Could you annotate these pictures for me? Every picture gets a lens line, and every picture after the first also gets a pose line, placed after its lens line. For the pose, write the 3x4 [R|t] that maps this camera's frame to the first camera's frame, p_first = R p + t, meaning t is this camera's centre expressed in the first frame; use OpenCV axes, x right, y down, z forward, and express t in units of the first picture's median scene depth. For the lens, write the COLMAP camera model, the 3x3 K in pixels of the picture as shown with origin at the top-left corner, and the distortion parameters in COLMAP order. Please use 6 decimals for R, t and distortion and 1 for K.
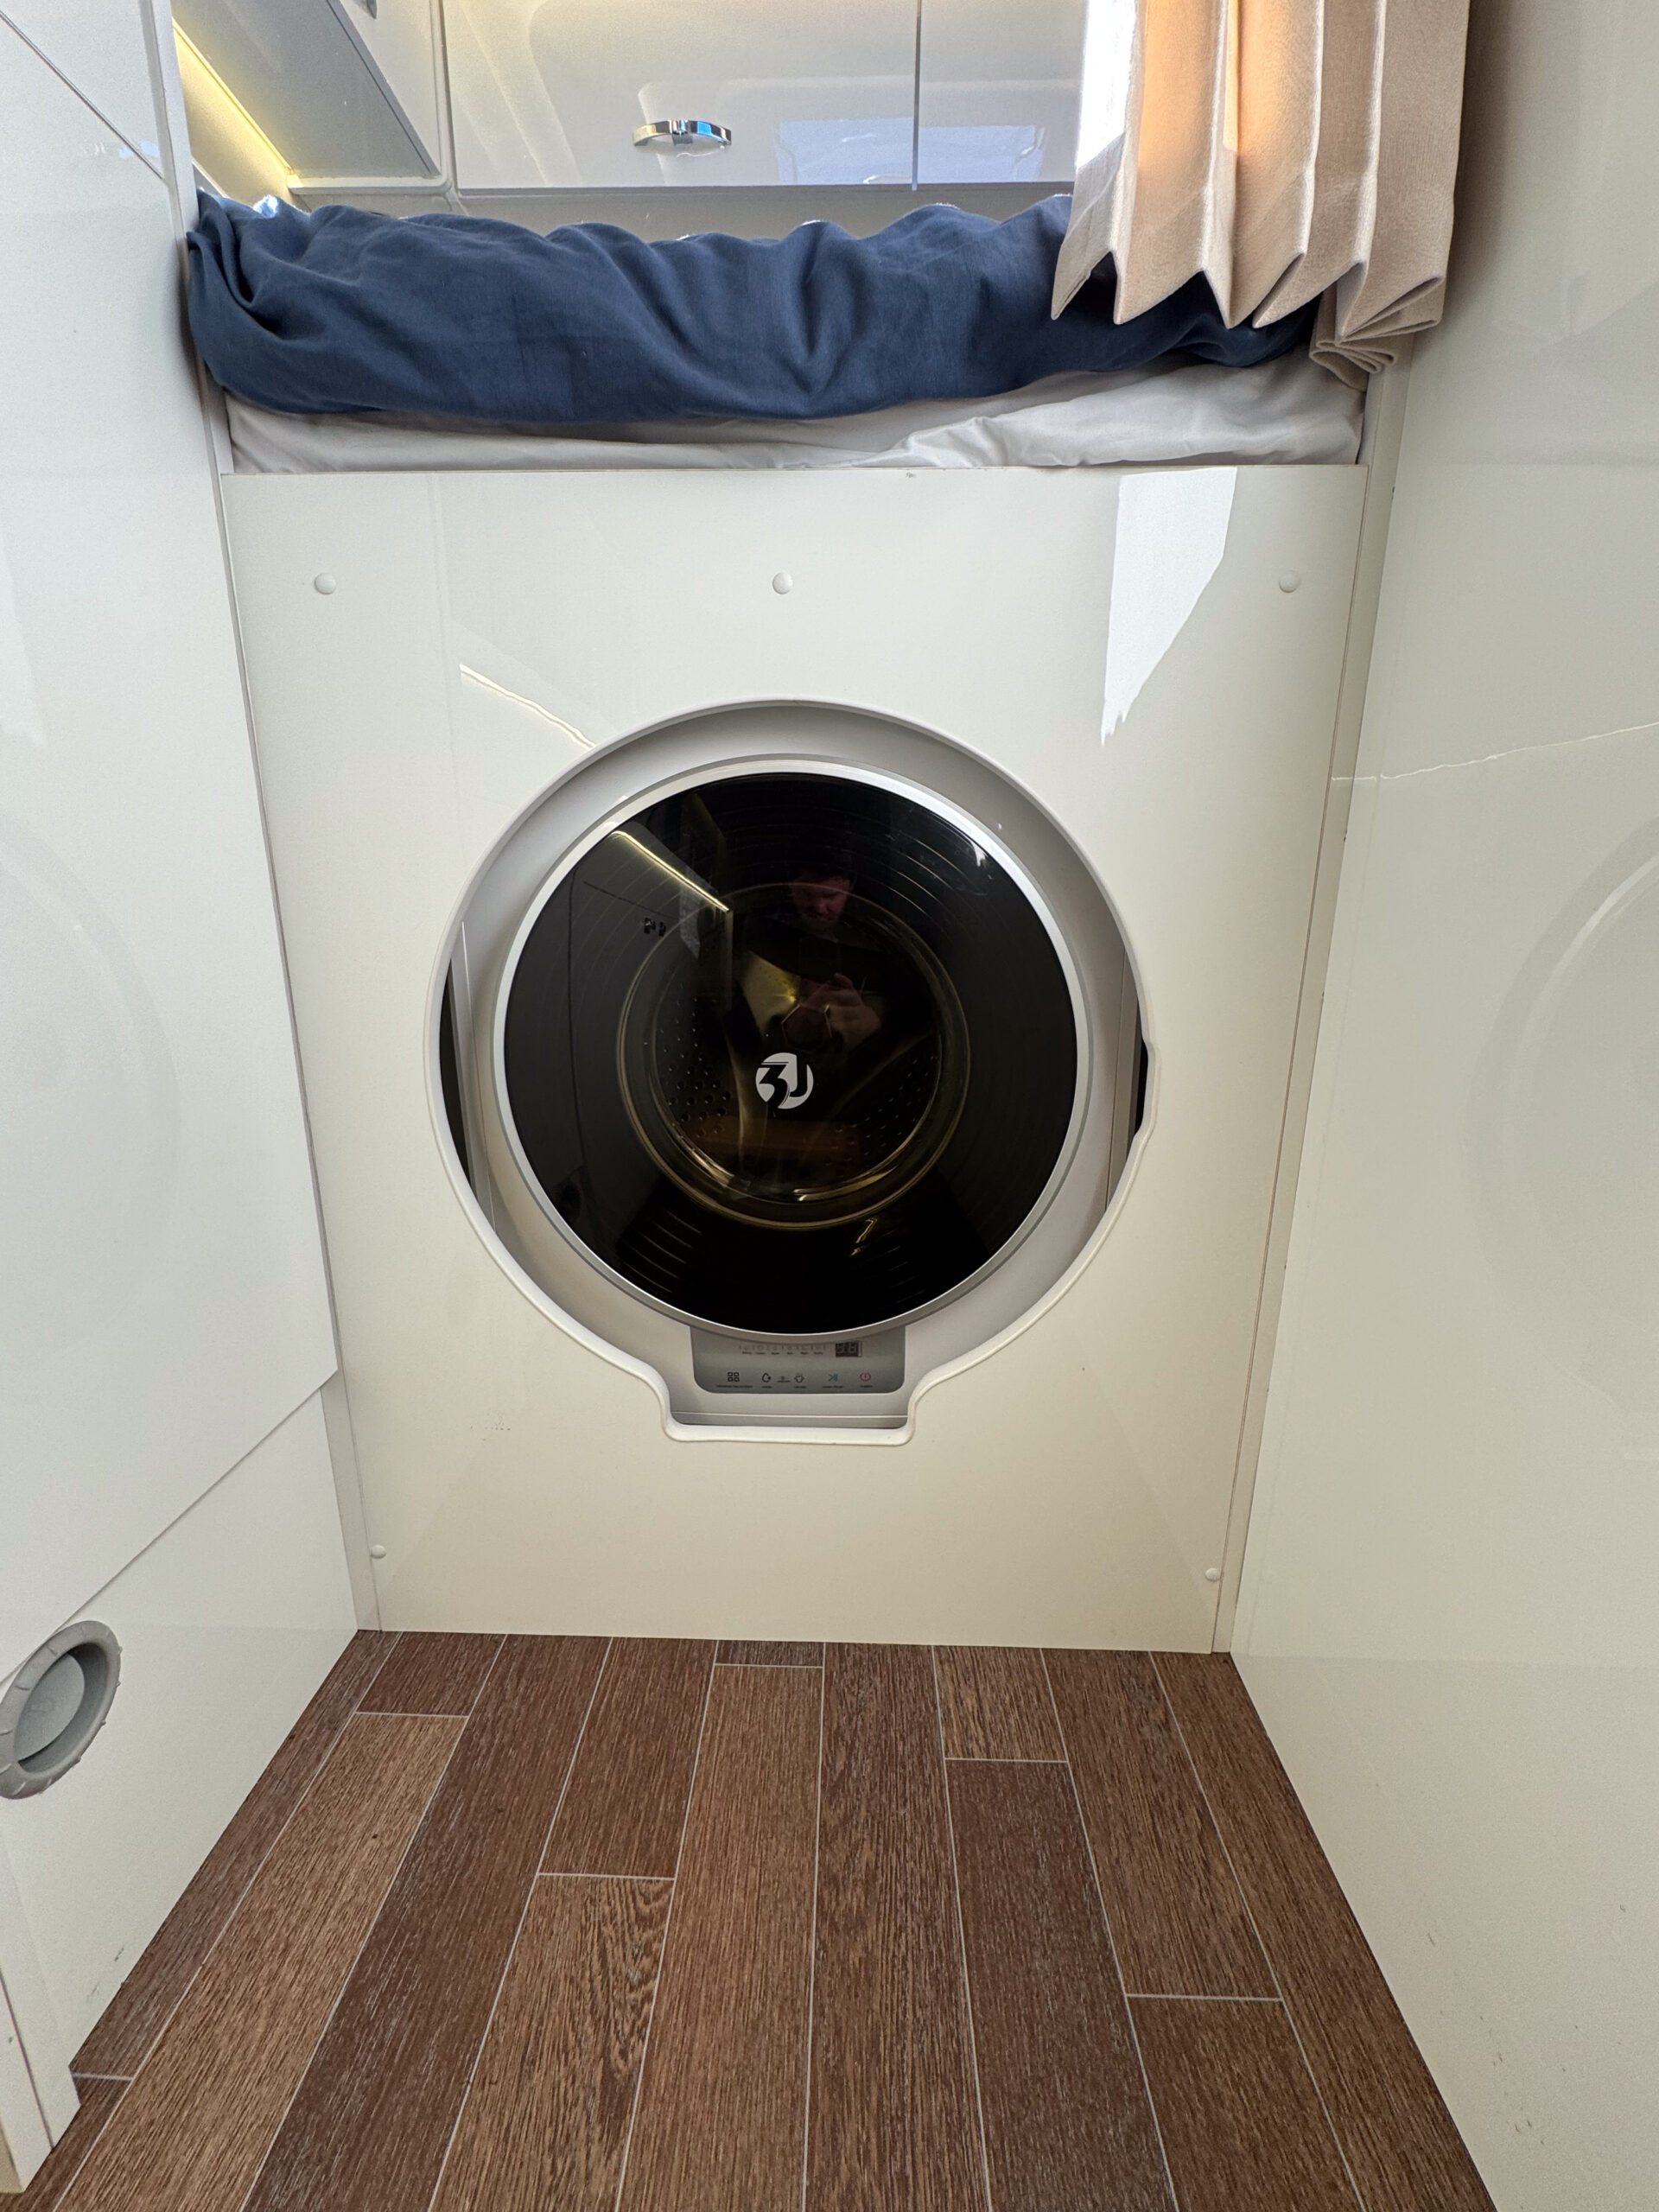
lens RADIAL K [[882.7, 0, 828.7], [0, 882.7, 1098.2], [0, 0, 1]] dist [0.002138, 0.000508]
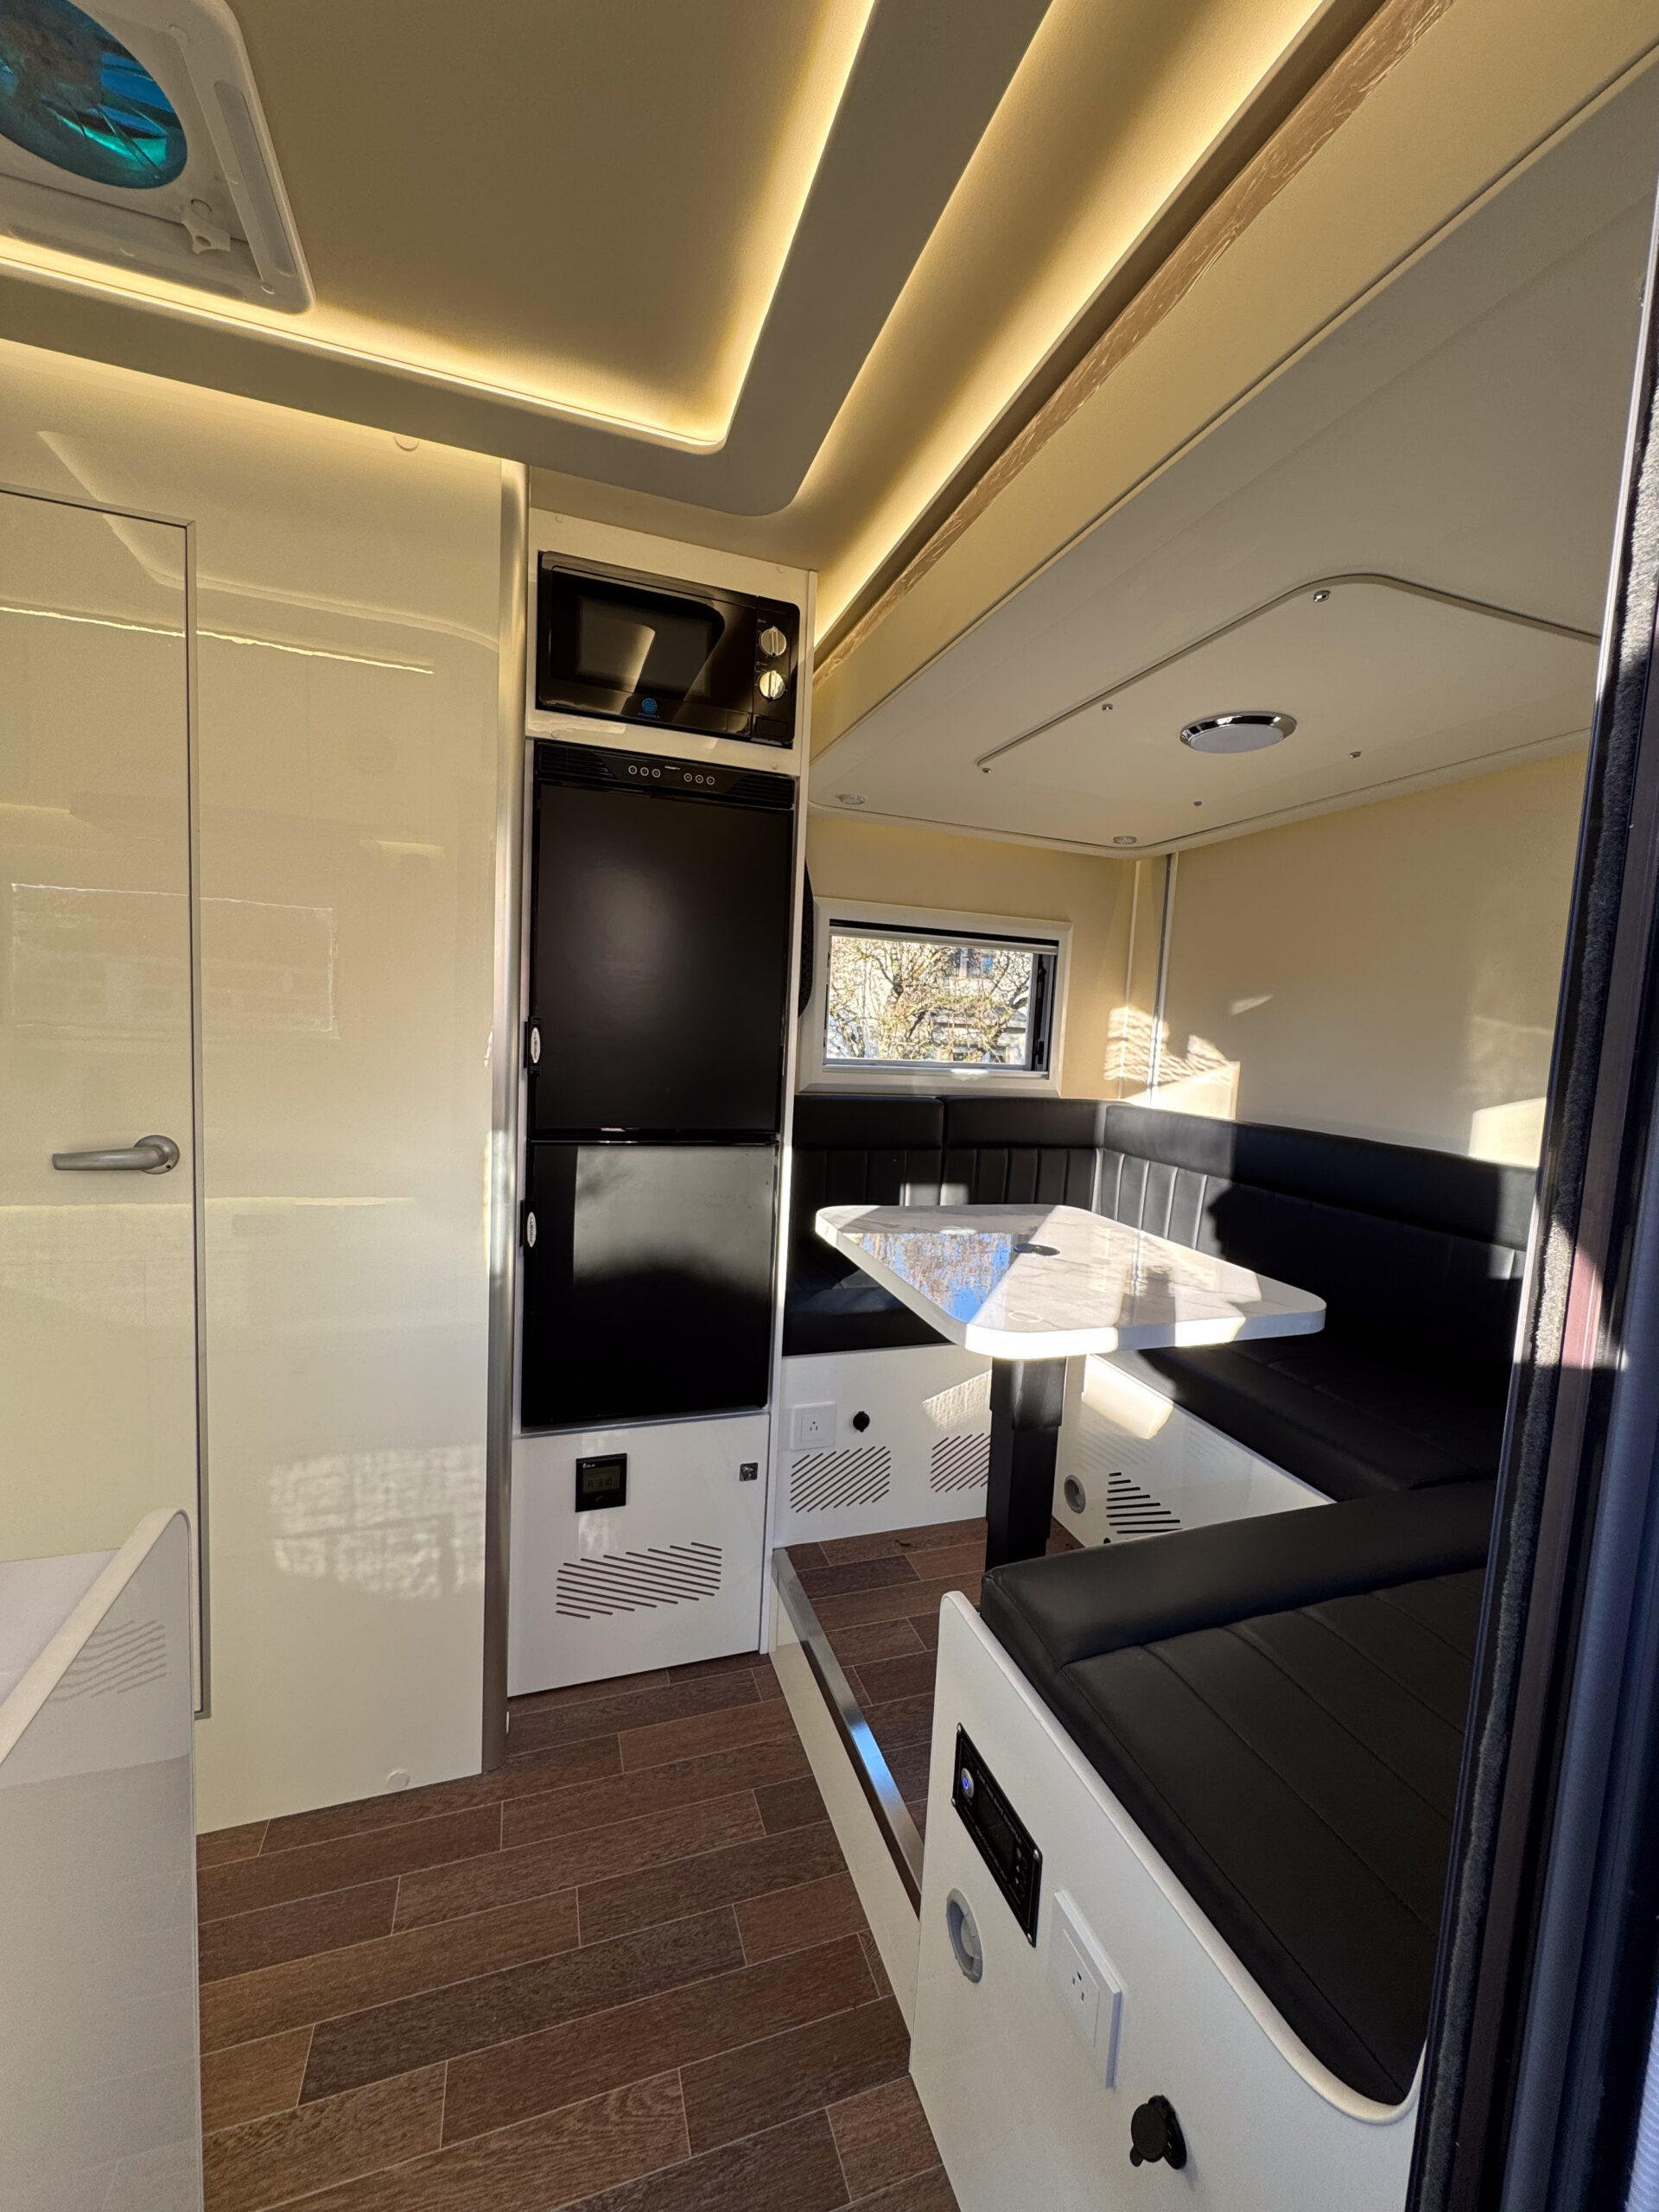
lens RADIAL K [[882.7, 0, 833.6], [0, 882.7, 1108.3], [0, 0, 1]] dist [0.002138, 0.000508]
pose [[-0.352081, -0.102977, 0.930287, -1.858431], [0.178420, 0.968319, 0.174713, -1.402693], [-0.918806, 0.227495, -0.322554, 1.208400]]
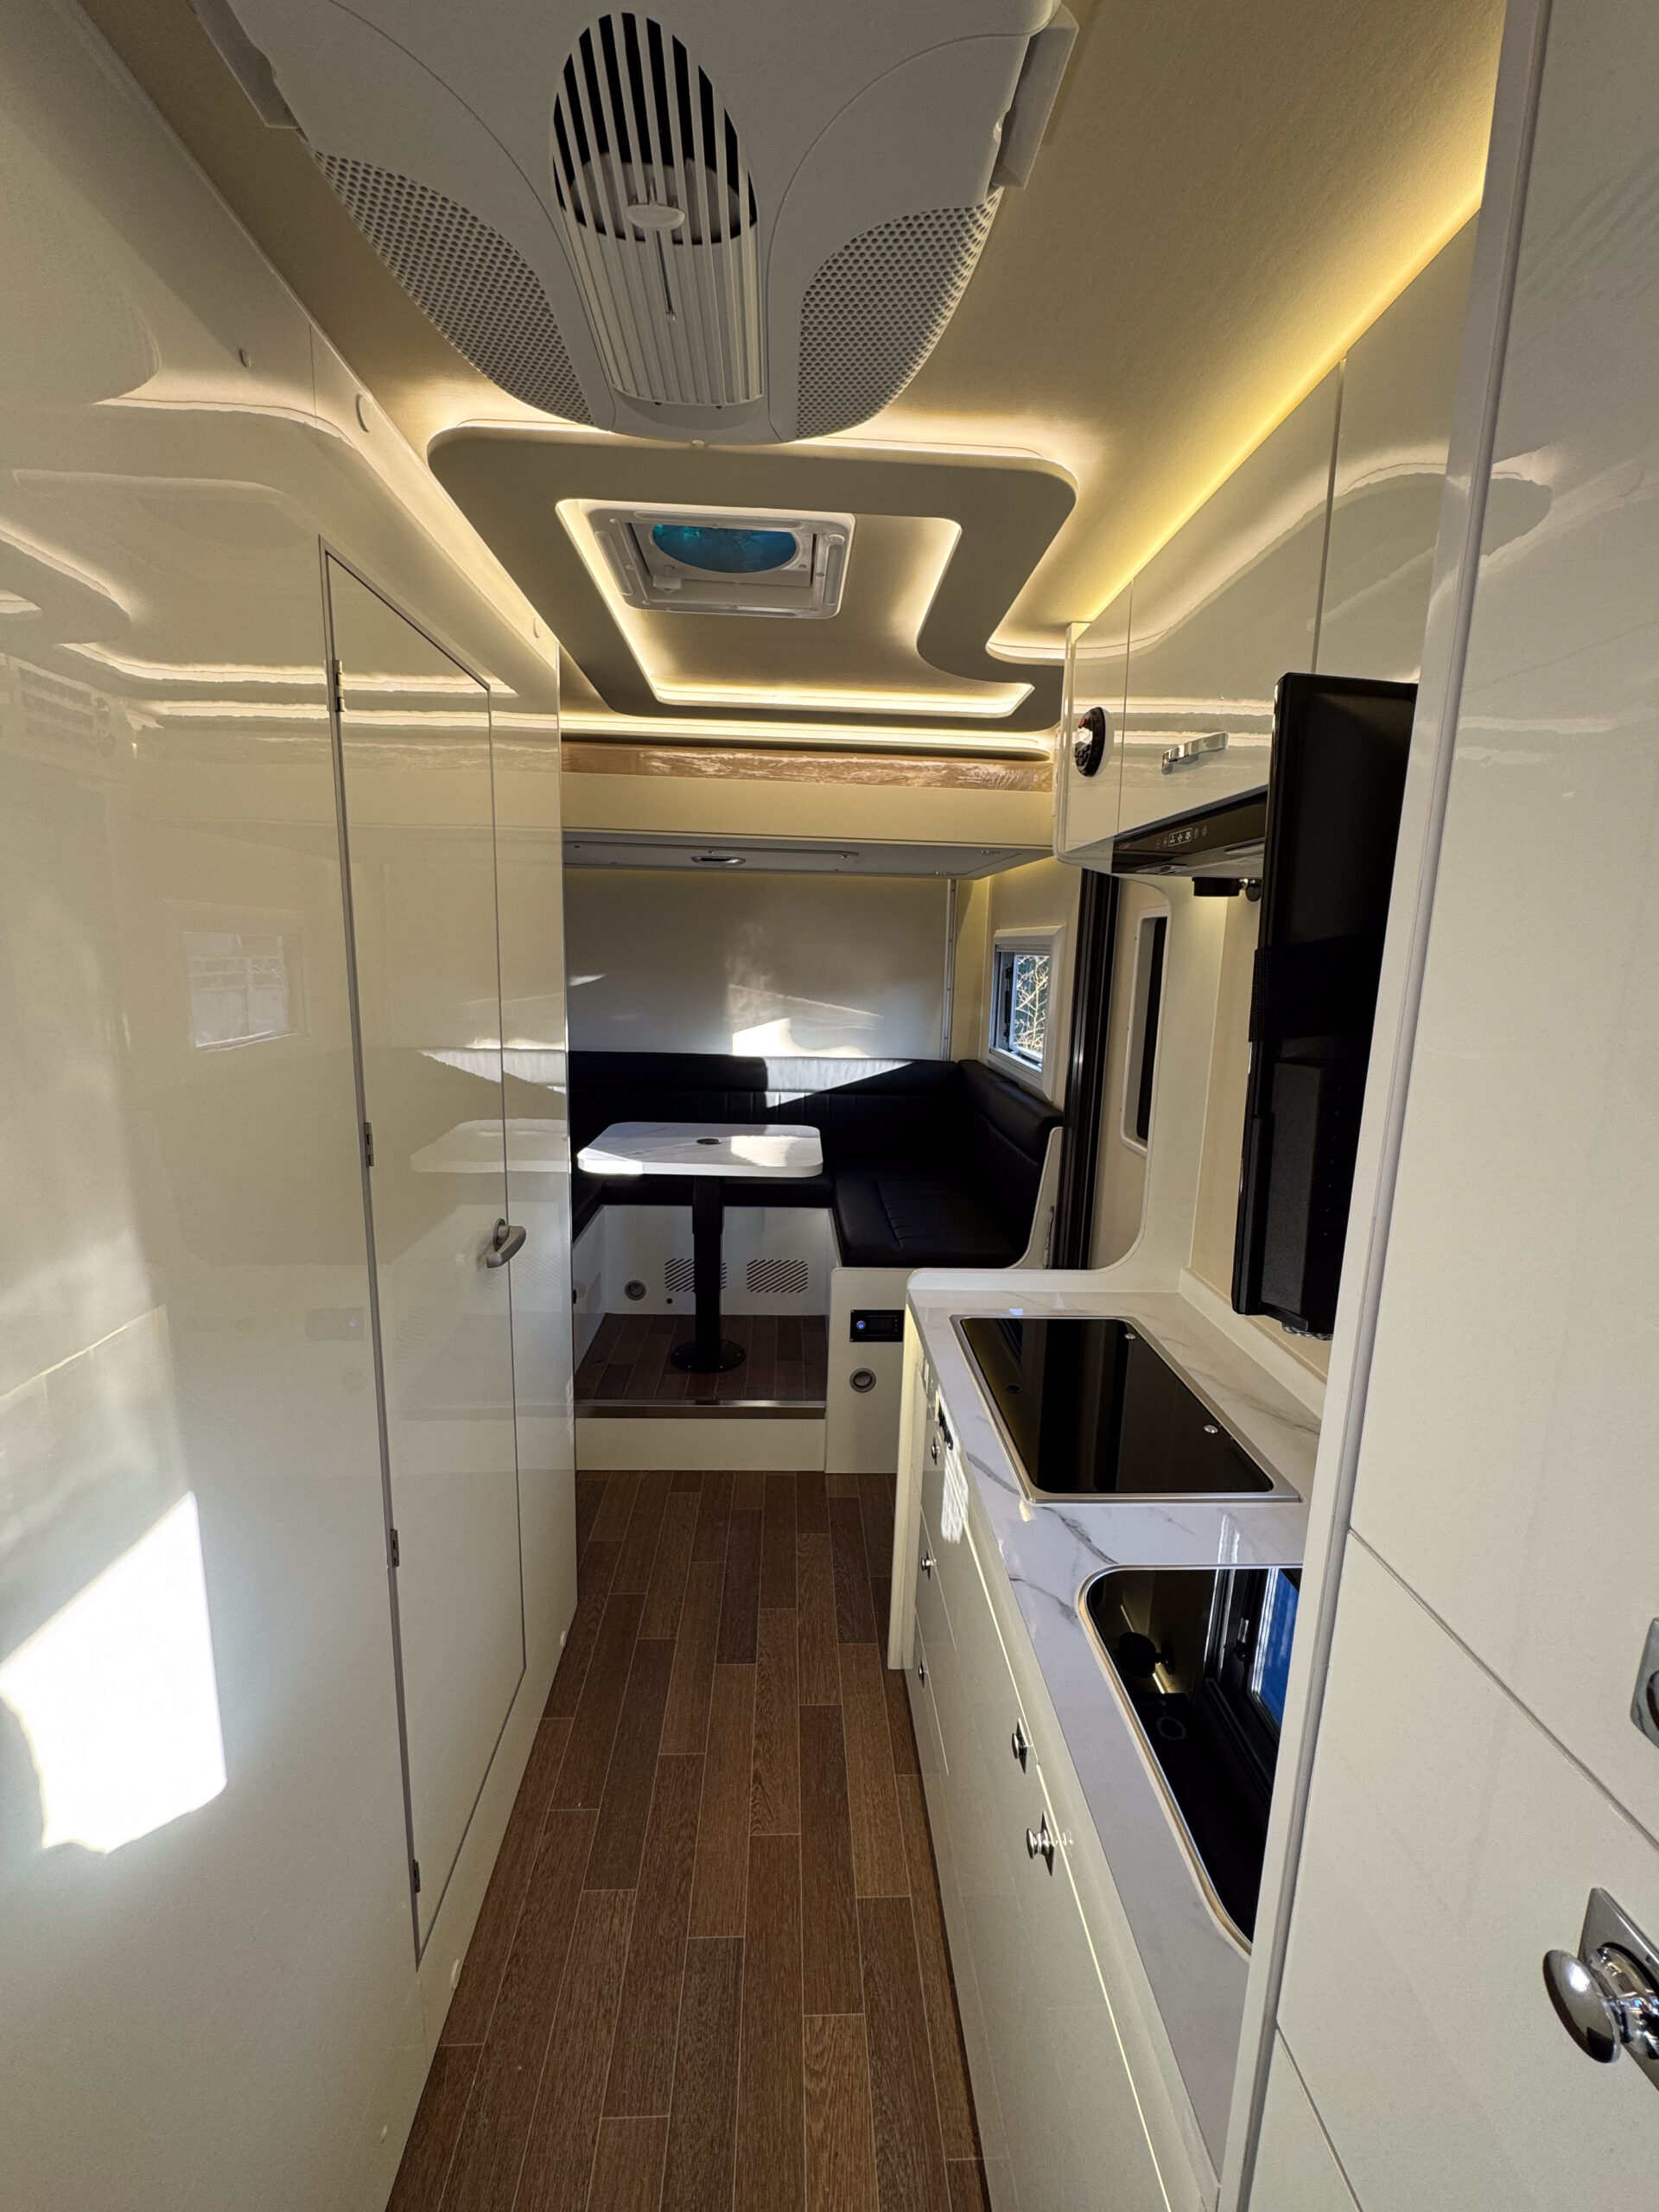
lens RADIAL K [[882.7, 0, 828.1], [0, 882.7, 1100.1], [0, 0, 1]] dist [0.002138, 0.000508]
pose [[-0.996829, -0.016684, -0.077805, -0.154952], [-0.046695, 0.914371, 0.402176, -2.140896], [0.064433, 0.404534, -0.912250, 2.407866]]
